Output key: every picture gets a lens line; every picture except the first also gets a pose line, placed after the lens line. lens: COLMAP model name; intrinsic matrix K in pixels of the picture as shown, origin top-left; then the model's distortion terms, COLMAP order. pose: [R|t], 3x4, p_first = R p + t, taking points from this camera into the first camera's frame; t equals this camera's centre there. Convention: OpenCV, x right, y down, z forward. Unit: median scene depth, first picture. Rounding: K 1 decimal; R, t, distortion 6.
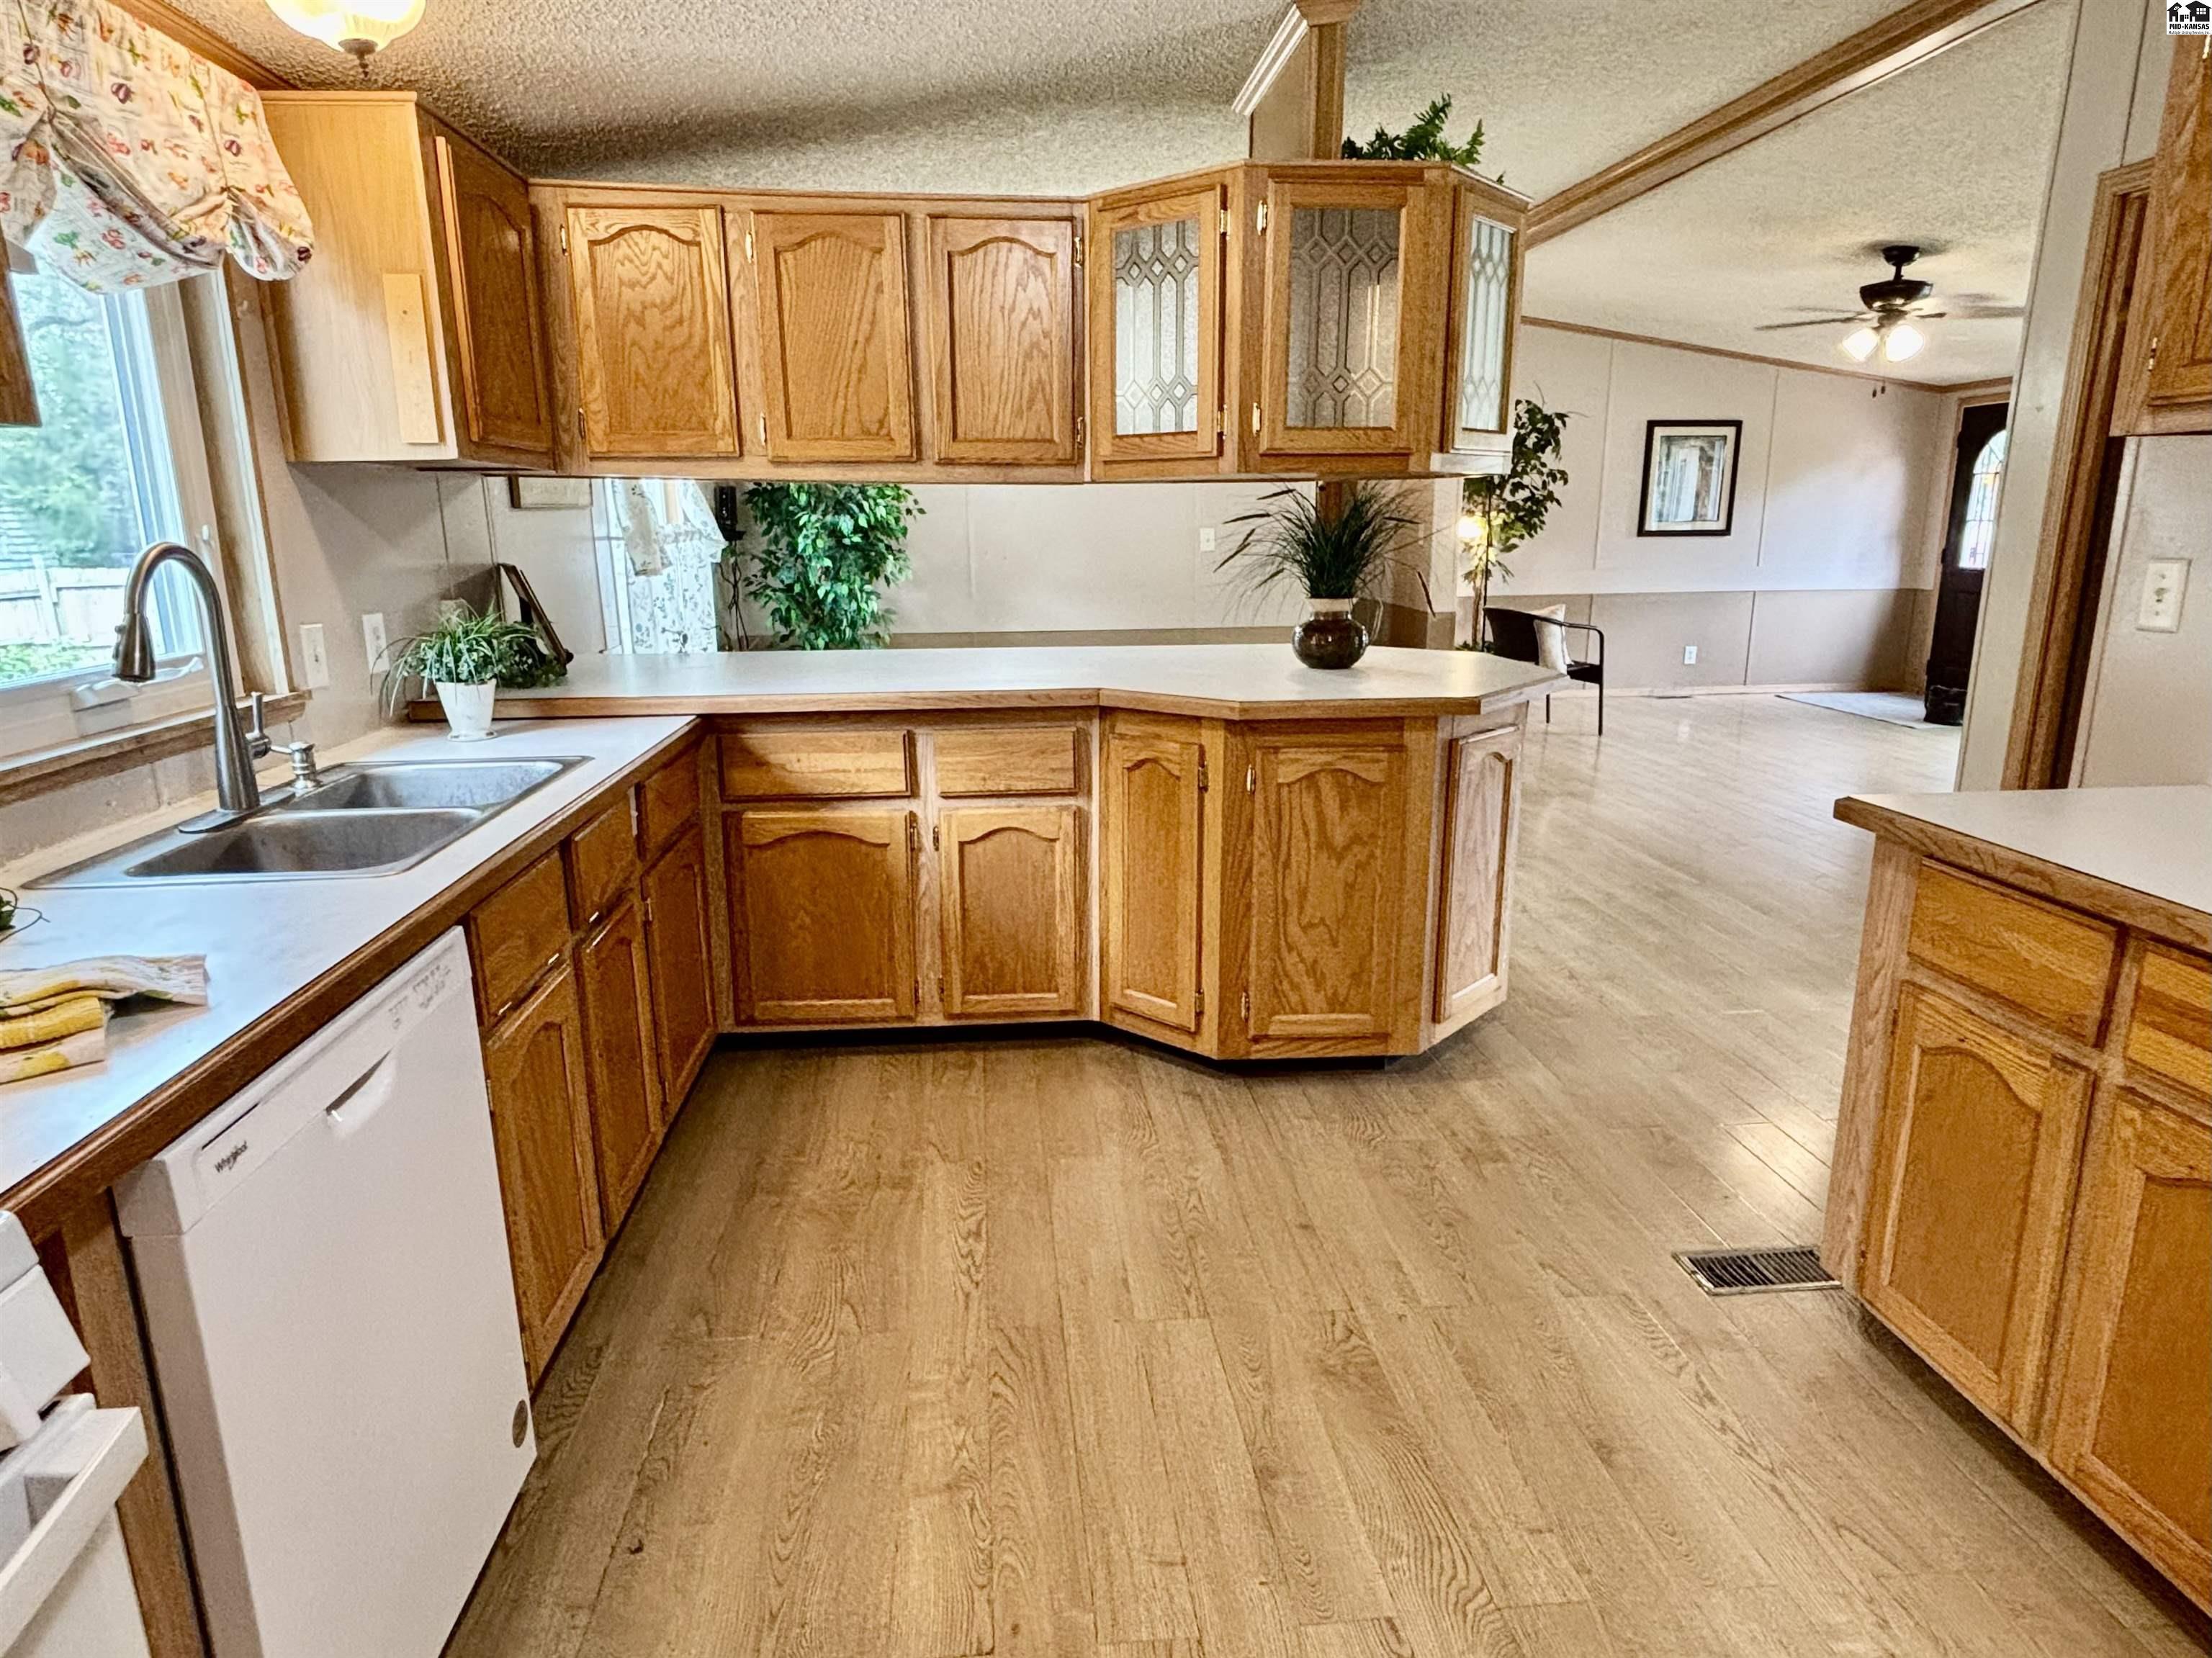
lens RADIAL K [[1308.3, 0, 1100.1], [0, 1308.3, 865.3], [0, 0, 1]] dist [-0.004350, -0.001042]
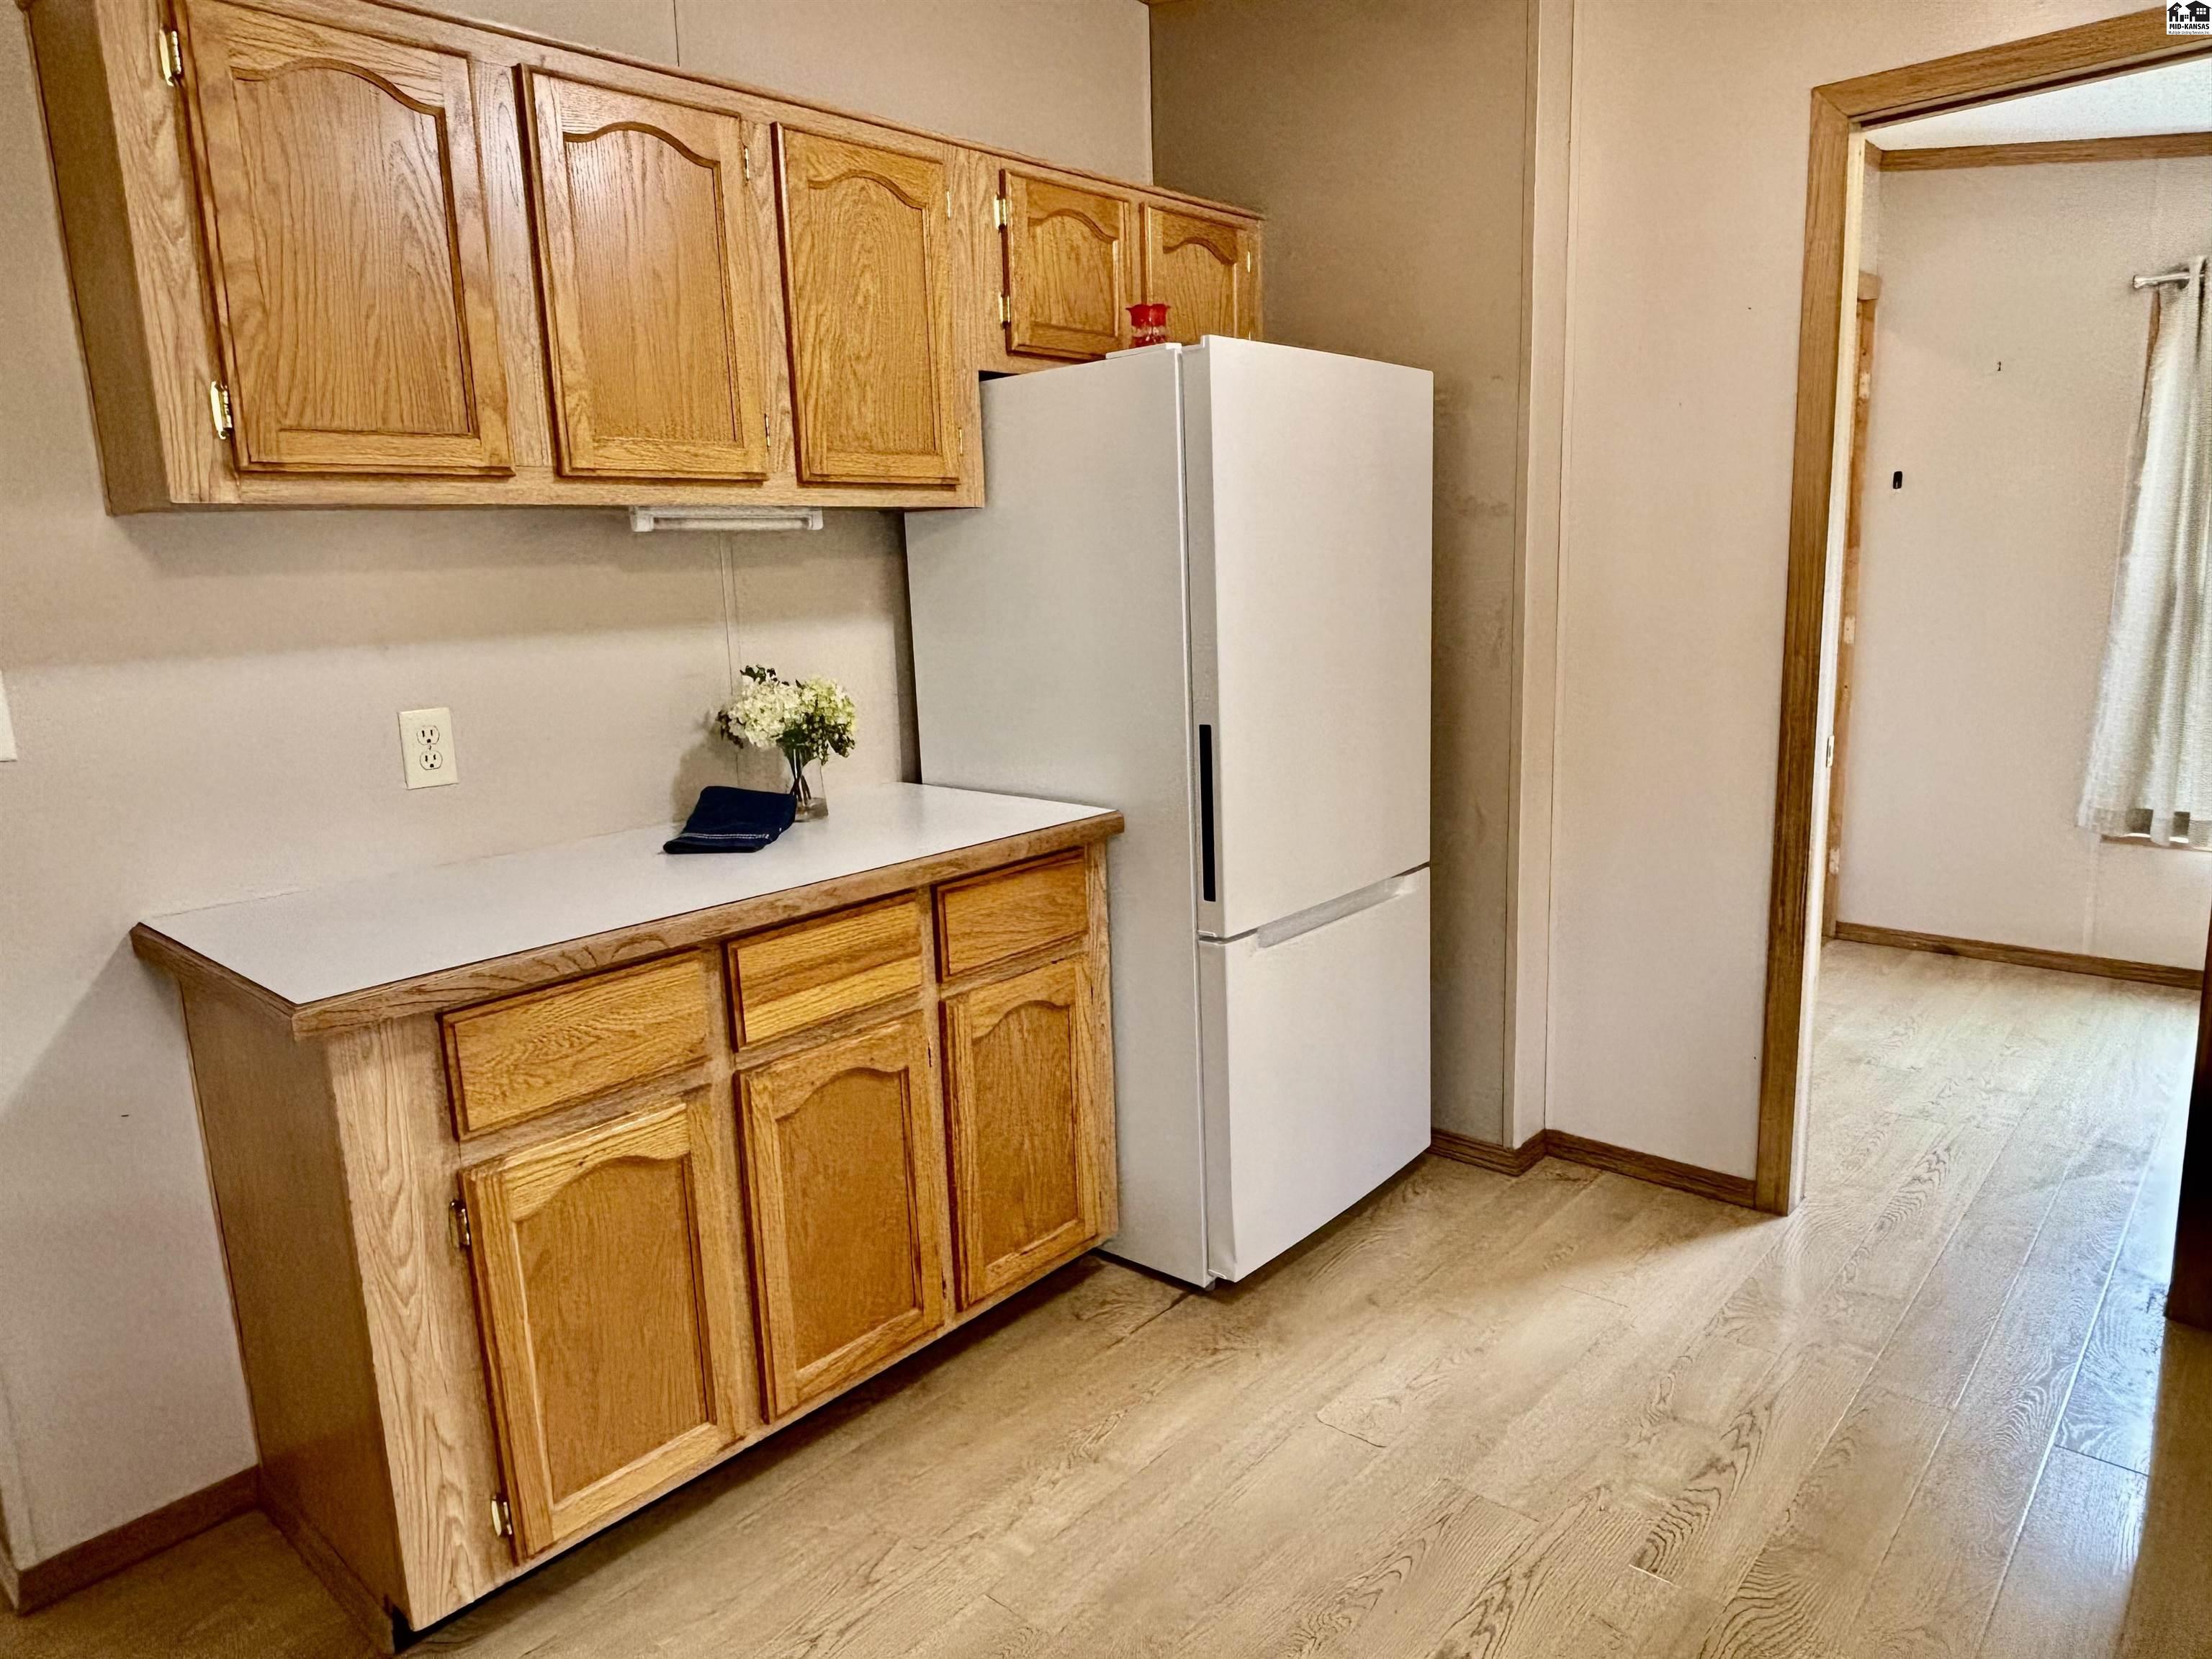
lens RADIAL K [[1374.4, 0, 1106.0], [0, 1374.4, 829.5], [0, 0, 1]] dist [0.003373, 0.000722]
pose [[-0.682802, -0.110676, 0.722172, -0.250691], [0.227192, 0.907288, 0.353853, -0.344098], [-0.694381, 0.405683, -0.594354, 1.299846]]
